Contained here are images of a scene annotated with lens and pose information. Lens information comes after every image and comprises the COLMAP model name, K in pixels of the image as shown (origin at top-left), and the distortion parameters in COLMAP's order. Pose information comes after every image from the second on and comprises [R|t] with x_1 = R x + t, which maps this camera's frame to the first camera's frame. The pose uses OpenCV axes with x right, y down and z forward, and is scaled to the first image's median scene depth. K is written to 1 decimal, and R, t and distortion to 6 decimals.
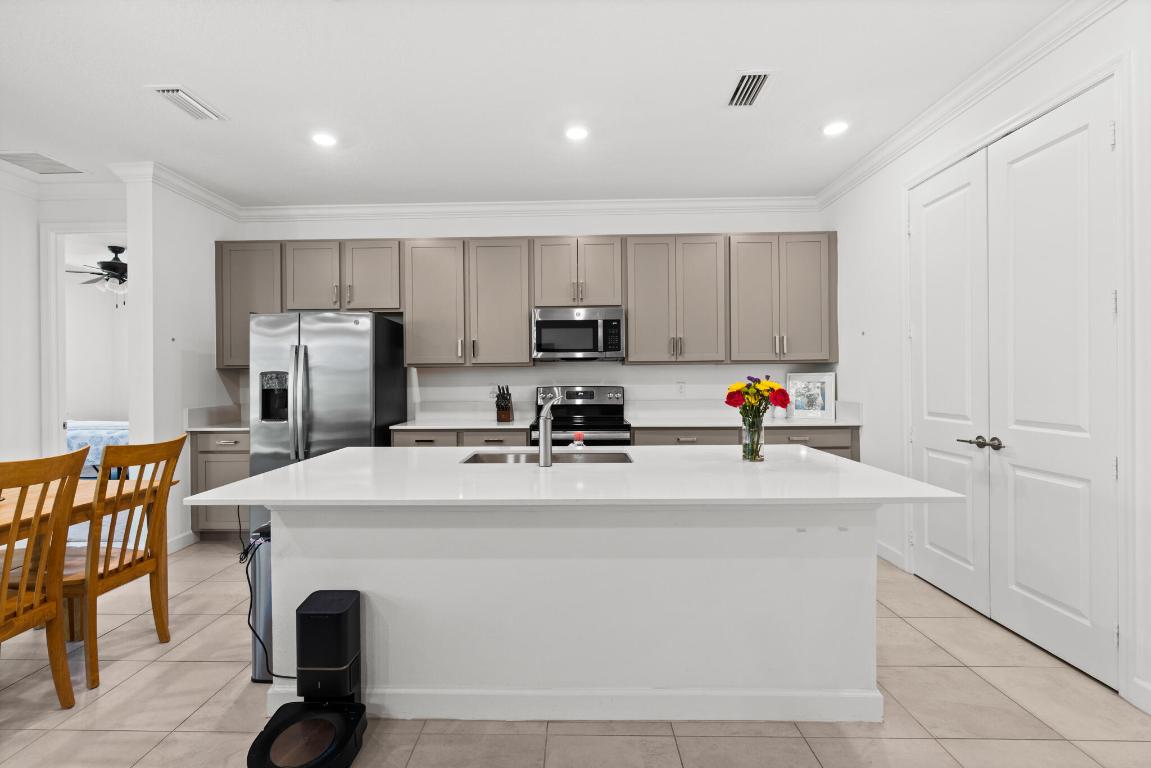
lens RADIAL K [[498.5, 0, 566.4], [0, 498.5, 382.6], [0, 0, 1]] dist [-0.005188, 0.000220]
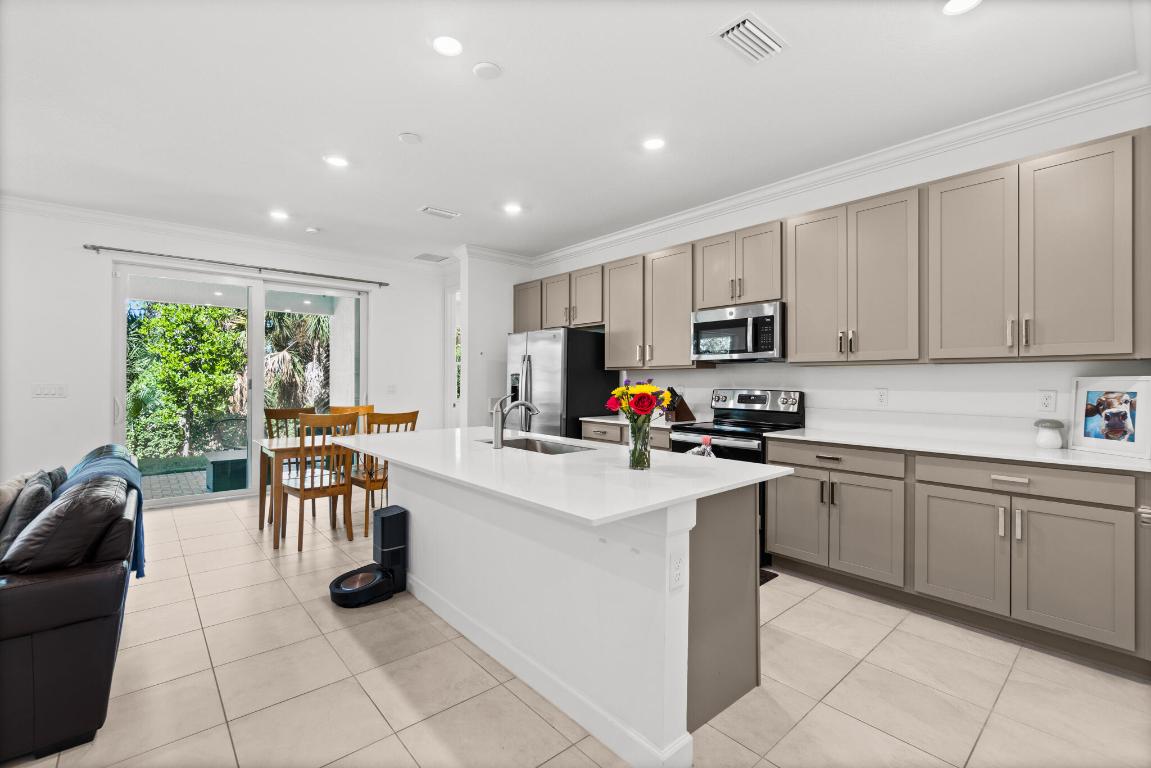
lens RADIAL K [[498.5, 0, 568.9], [0, 498.5, 379.8], [0, 0, 1]] dist [-0.005188, 0.000220]
pose [[0.671729, 0.009482, -0.740736, 0.517281], [-0.014972, 0.999888, -0.000778, -0.005724], [0.740646, 0.011613, 0.671796, 0.136072]]
